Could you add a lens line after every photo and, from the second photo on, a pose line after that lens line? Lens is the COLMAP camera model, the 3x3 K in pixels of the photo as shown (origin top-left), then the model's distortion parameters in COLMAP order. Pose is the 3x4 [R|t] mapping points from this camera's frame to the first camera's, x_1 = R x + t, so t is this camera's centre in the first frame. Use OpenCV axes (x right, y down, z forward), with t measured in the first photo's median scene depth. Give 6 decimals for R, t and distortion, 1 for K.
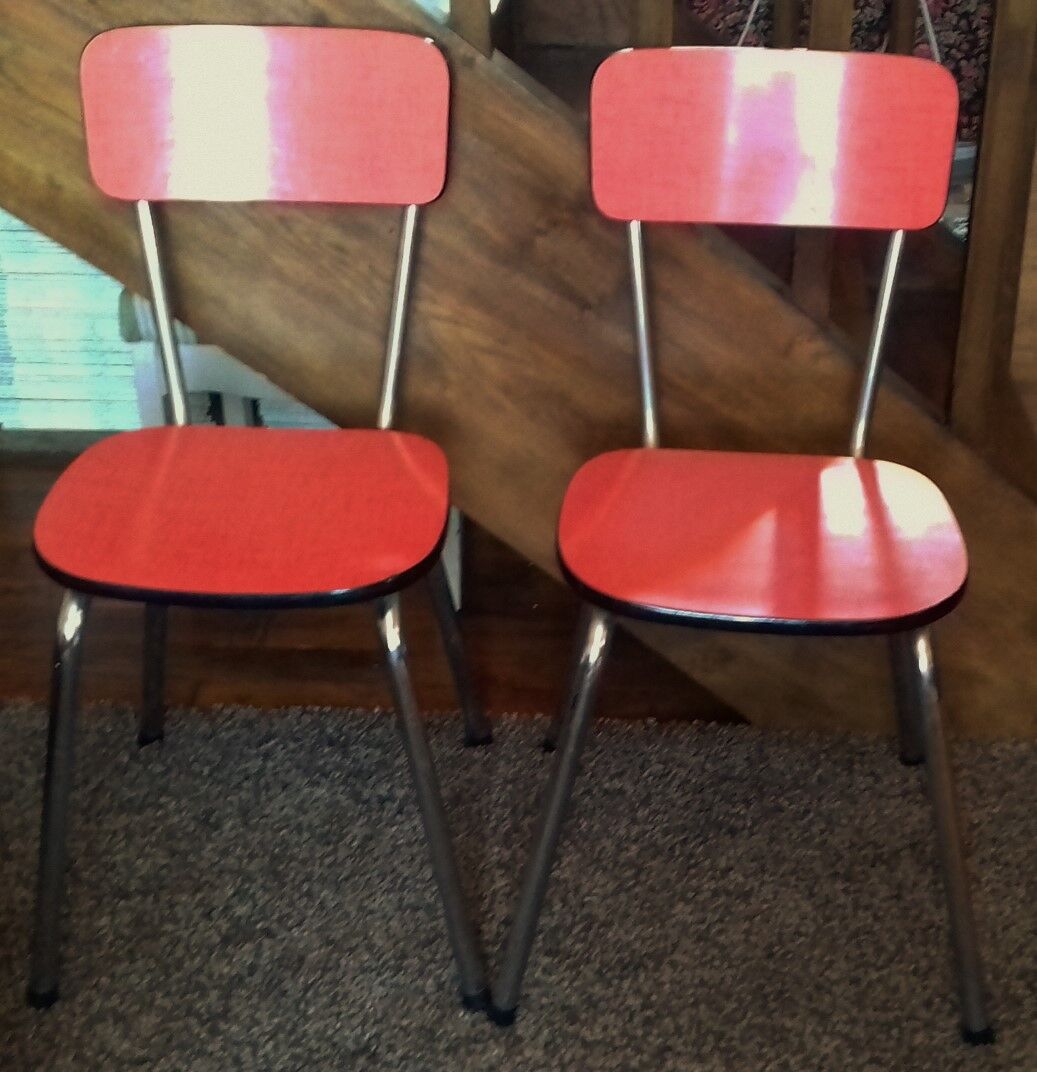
lens RADIAL K [[1774.3, 0, 553.0], [0, 1774.3, 525.6], [0, 0, 1]] dist [0.027445, 0.000000]
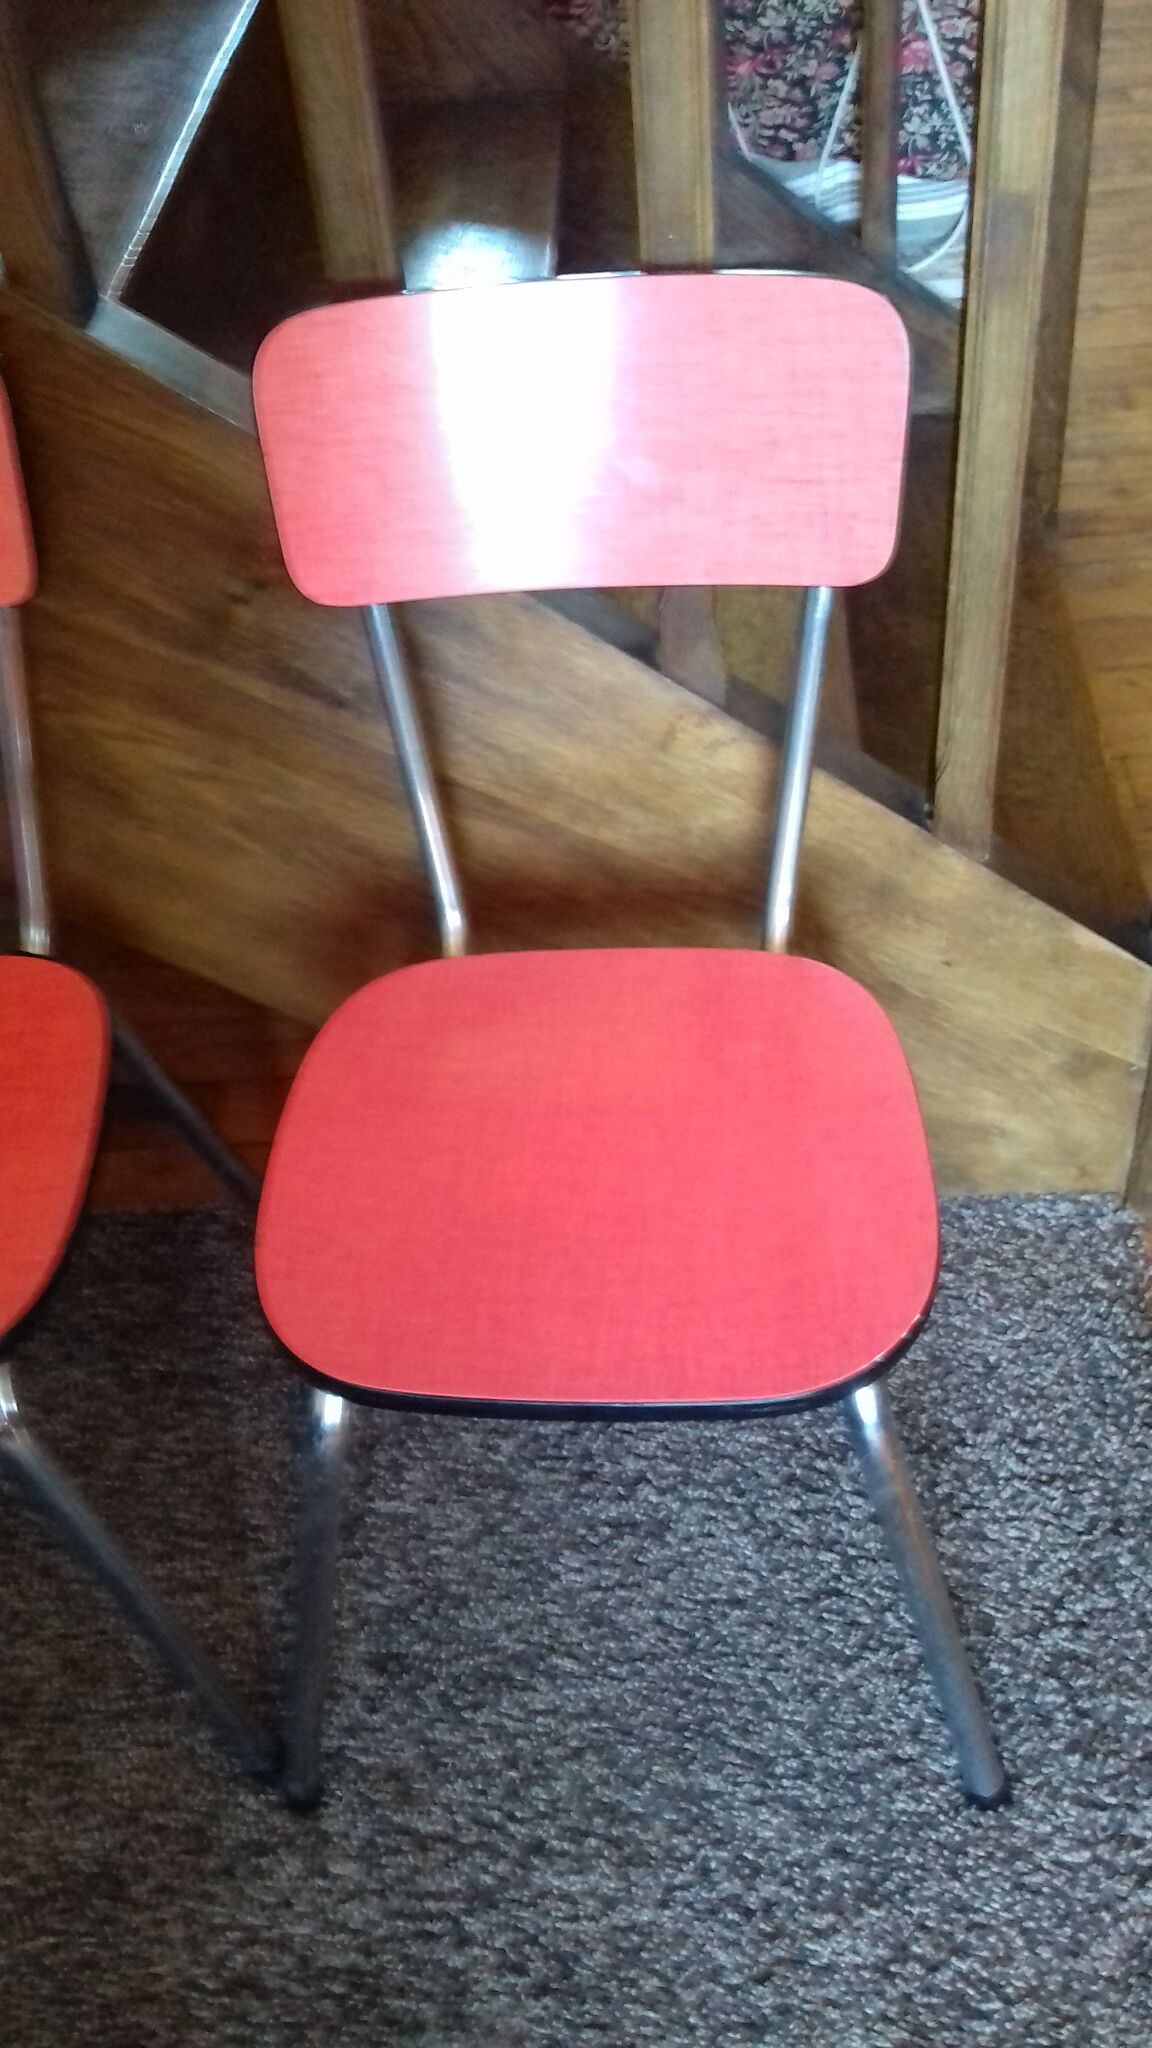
lens RADIAL K [[1896.5, 0, 549.2], [0, 1896.5, 984.9], [0, 0, 1]] dist [-0.012252, 0.000000]
pose [[0.995847, -0.078725, -0.045734, 0.116692], [0.087960, 0.961561, 0.260121, -0.197116], [0.023498, -0.263064, 0.964492, 0.338736]]
